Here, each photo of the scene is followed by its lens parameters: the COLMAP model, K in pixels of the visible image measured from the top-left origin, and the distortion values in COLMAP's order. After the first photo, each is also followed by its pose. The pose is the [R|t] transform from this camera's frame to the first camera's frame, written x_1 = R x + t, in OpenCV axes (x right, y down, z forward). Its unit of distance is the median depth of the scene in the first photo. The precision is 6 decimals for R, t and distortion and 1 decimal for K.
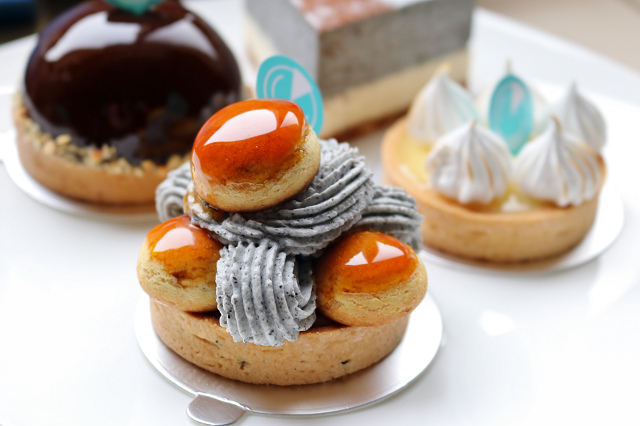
lens RADIAL K [[1015.6, 0, 320.0], [0, 1015.6, 213.0], [0, 0, 1]] dist [-0.067418, -0.016103]
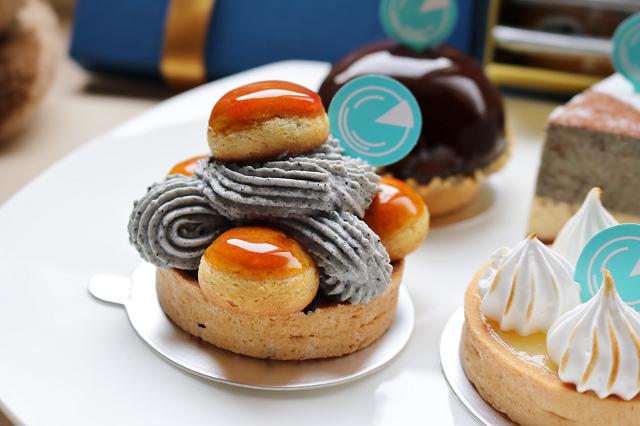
lens RADIAL K [[817.4, 0, 320.0], [0, 817.4, 213.0], [0, 0, 1]] dist [-0.082928, 0.015586]
pose [[0.488967, 0.407423, -0.771309, 0.687447], [-0.517024, 0.847529, 0.119919, -0.114061], [0.702565, 0.340149, 0.625061, 0.534386]]
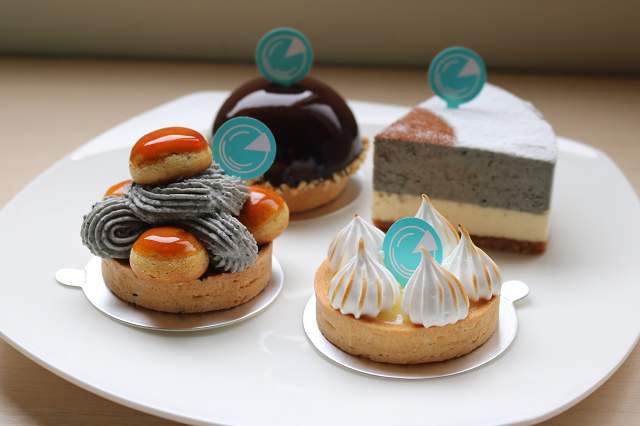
lens RADIAL K [[1015.6, 0, 320.0], [0, 1015.6, 213.0], [0, 0, 1]] dist [-0.067418, -0.016103]
pose [[0.536685, 0.370882, -0.757902, 1.333883], [-0.456101, 0.883200, 0.109223, -0.268959], [0.709888, 0.287061, 0.643160, 0.164742]]
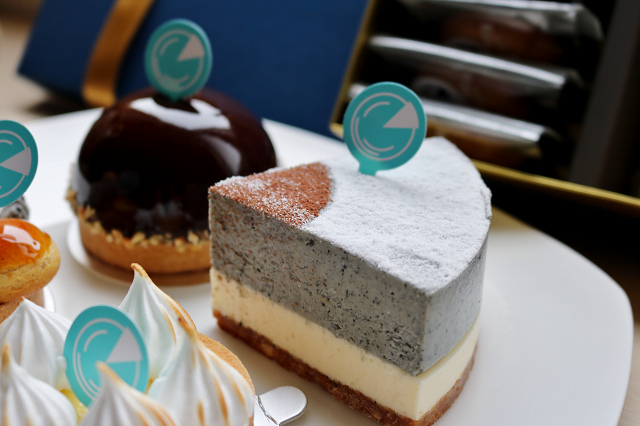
lens RADIAL K [[881.6, 0, 320.0], [0, 881.6, 213.0], [0, 0, 1]] dist [-0.067635, -0.015061]
pose [[0.133164, 0.419263, -0.898046, 0.935985], [-0.575209, 0.770587, 0.274464, -0.565638], [0.807094, 0.480016, 0.343778, 1.095756]]
